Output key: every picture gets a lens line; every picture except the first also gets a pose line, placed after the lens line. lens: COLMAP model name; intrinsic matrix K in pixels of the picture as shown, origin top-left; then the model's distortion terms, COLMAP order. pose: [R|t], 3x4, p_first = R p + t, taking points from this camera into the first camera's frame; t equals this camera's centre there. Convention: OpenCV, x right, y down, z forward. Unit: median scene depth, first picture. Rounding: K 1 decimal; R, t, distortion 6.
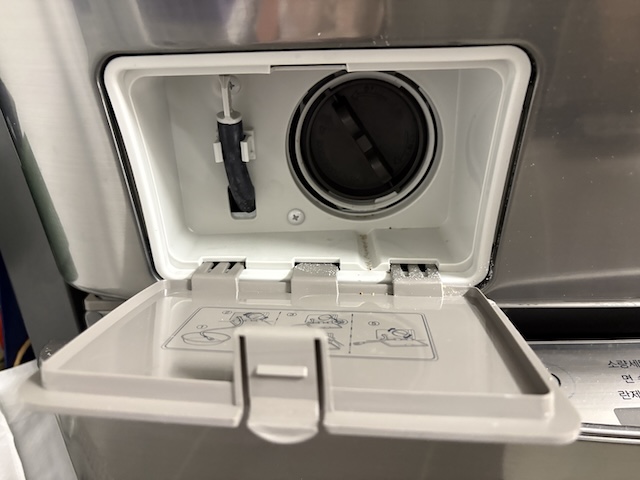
lens RADIAL K [[502.6, 0, 318.3], [0, 502.6, 240.7], [0, 0, 1]] dist [-0.025026, -0.002471]
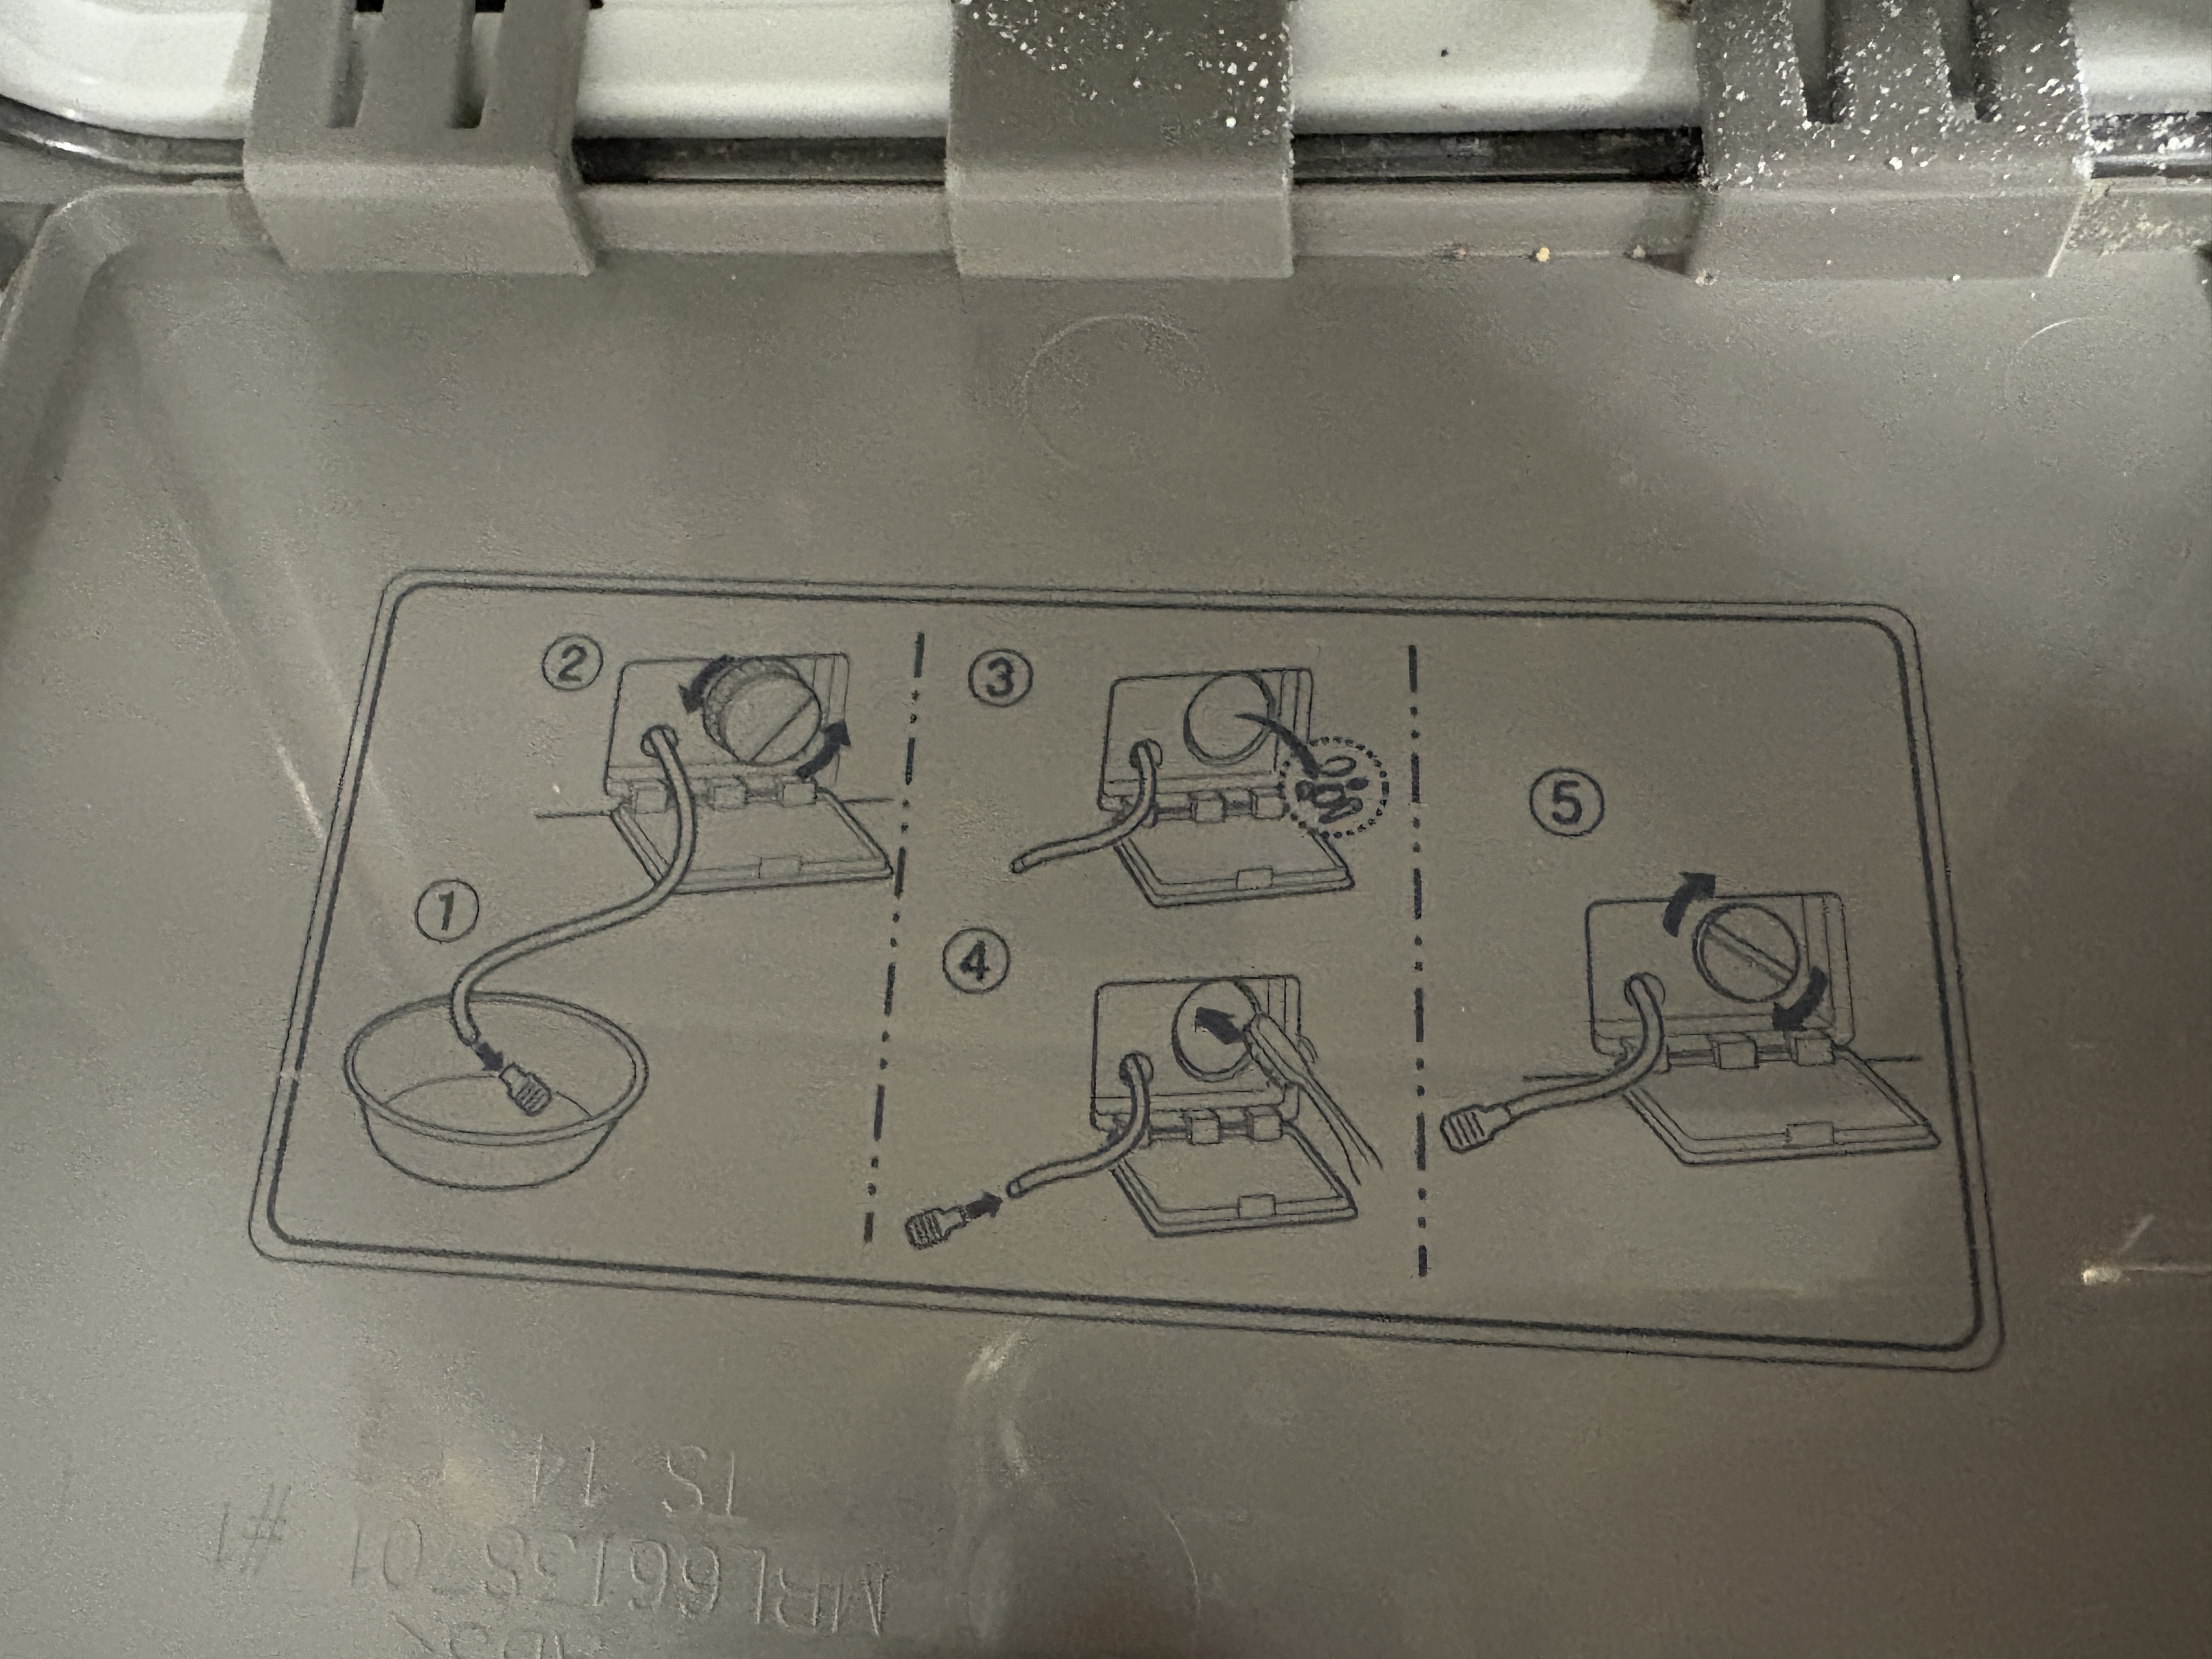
lens RADIAL K [[1669.4, 0, 1120.3], [0, 1669.4, 832.0], [0, 0, 1]] dist [-0.007532, 0.002314]
pose [[0.996665, -0.066520, -0.047260, 0.001403], [0.074486, 0.505148, 0.859813, -0.218565], [-0.033321, -0.860466, 0.508418, 0.618852]]
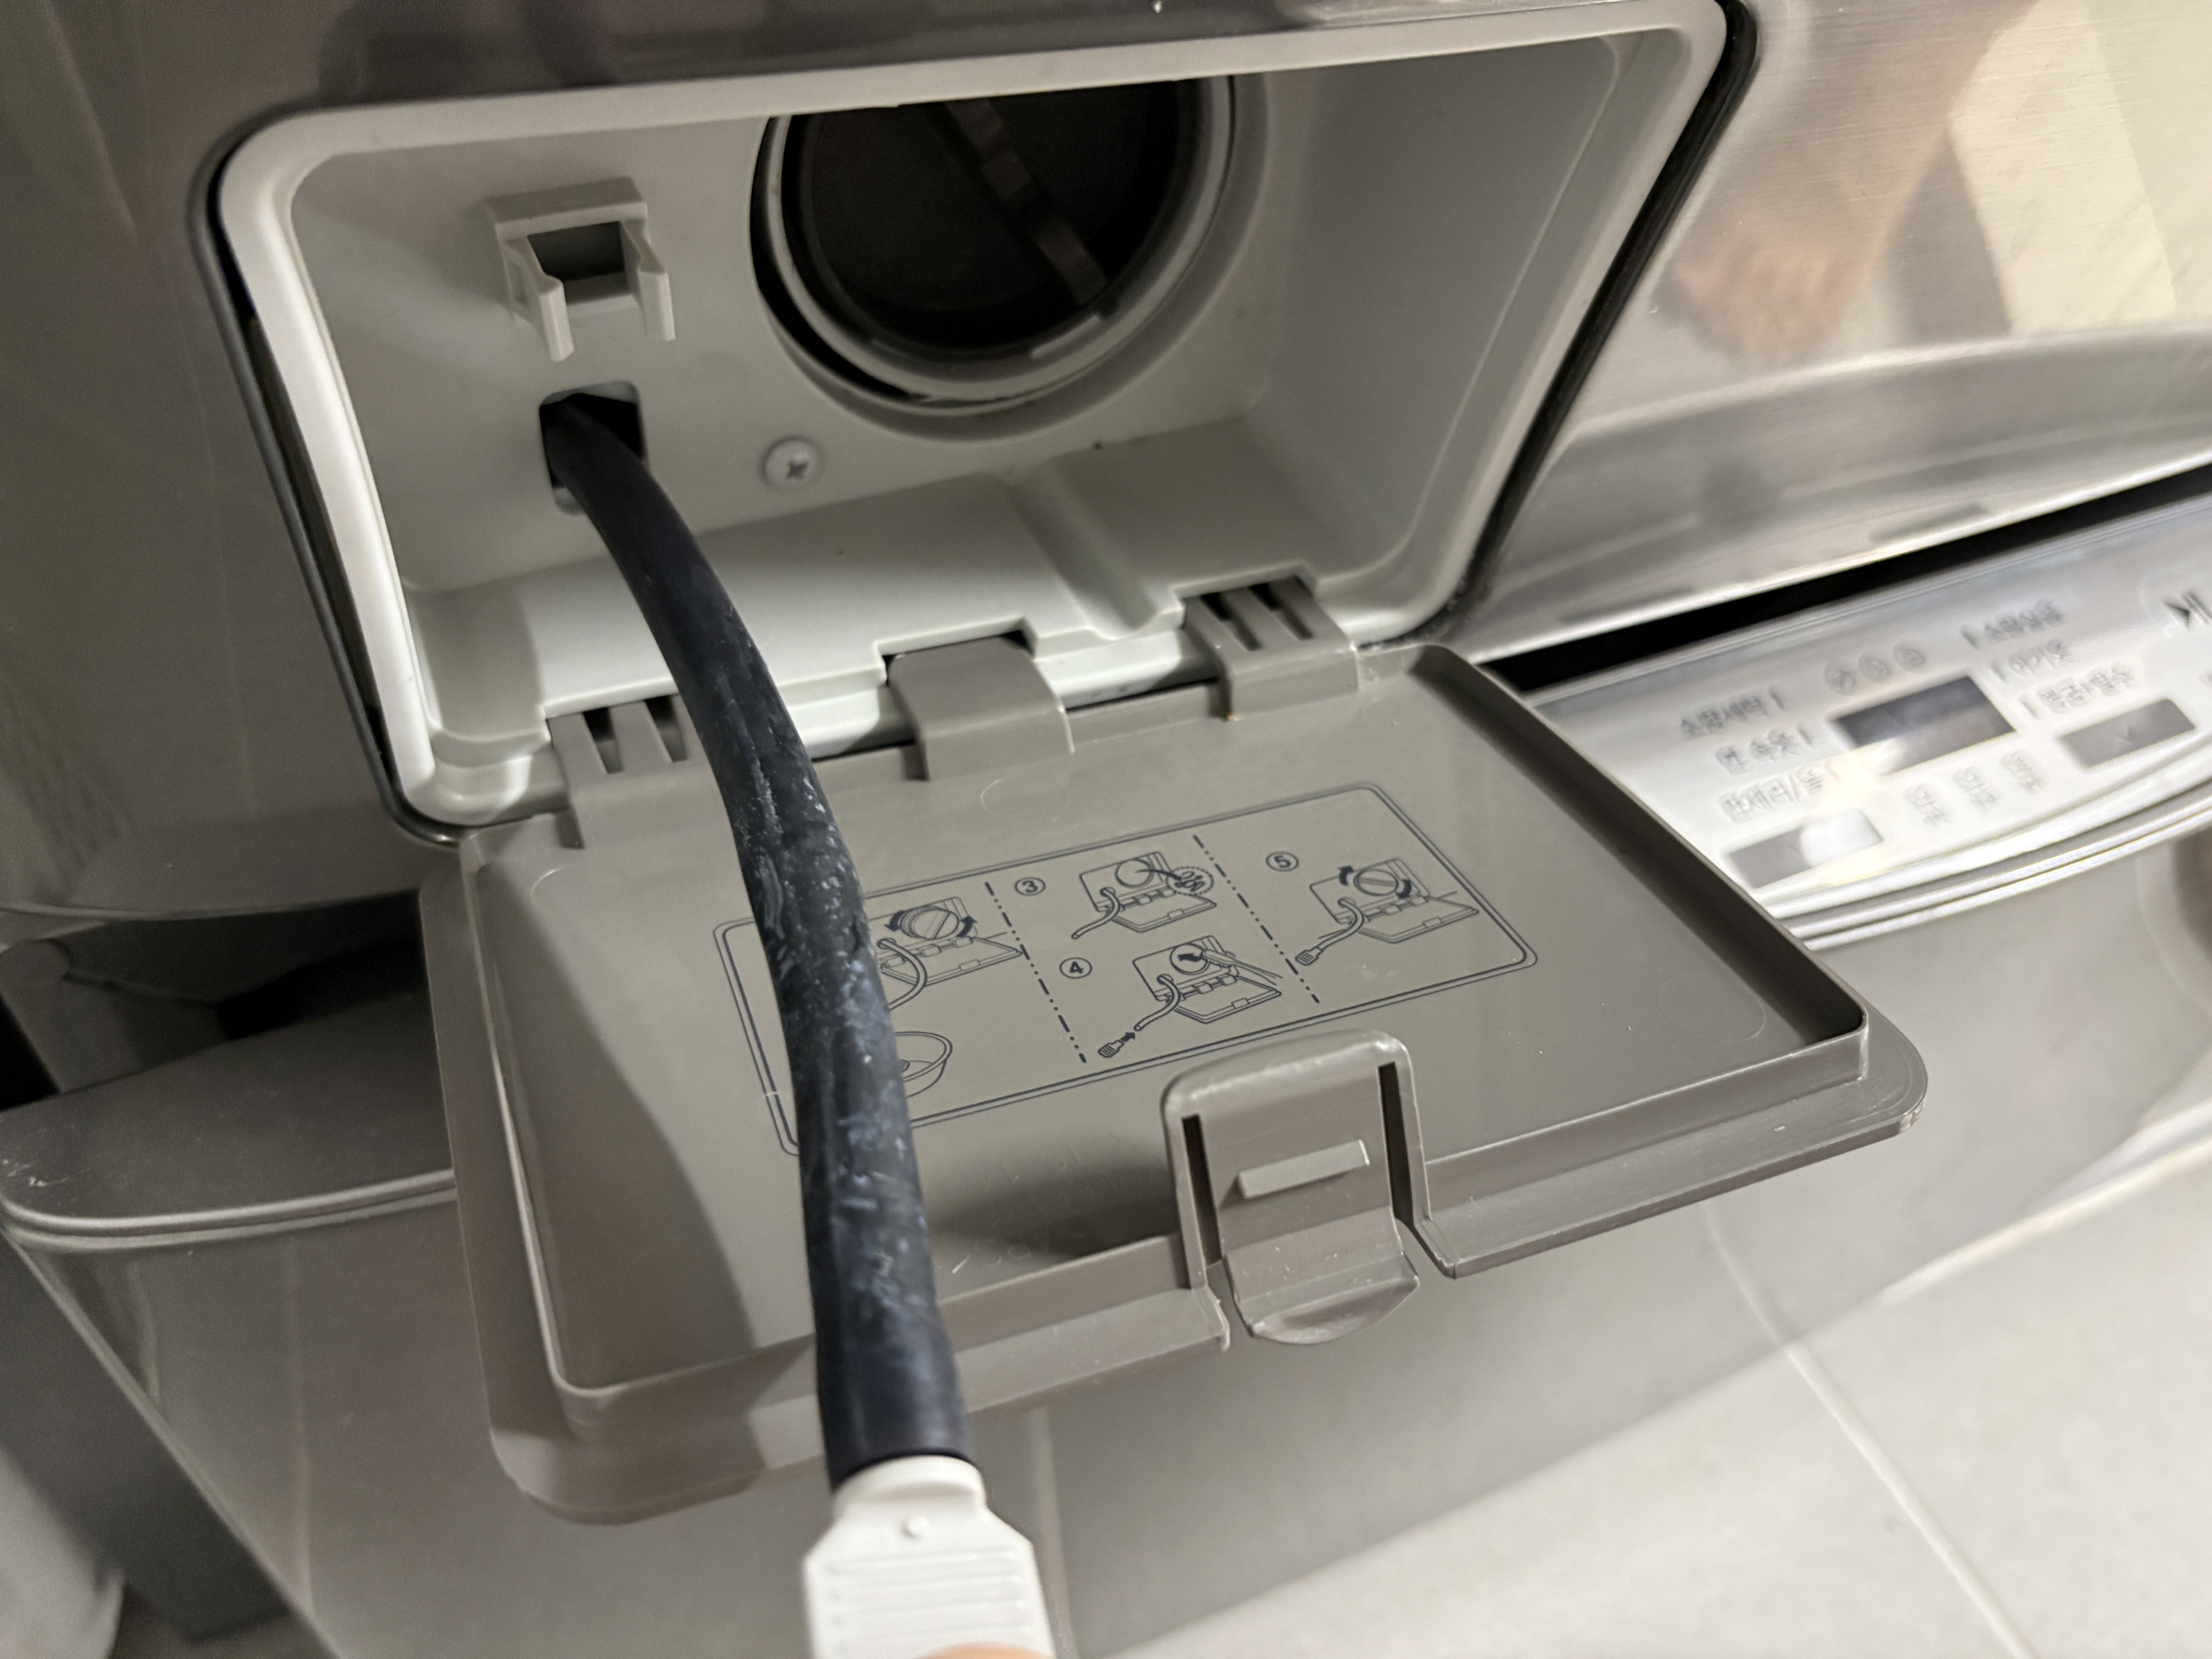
lens RADIAL K [[1737.2, 0, 1100.3], [0, 1737.2, 831.8], [0, 0, 1]] dist [-0.025026, -0.002471]
pose [[0.891862, -0.258041, 0.371479, -0.364770], [0.087131, 0.903930, 0.418711, -0.302309], [-0.443836, -0.341065, 0.828664, 0.060382]]
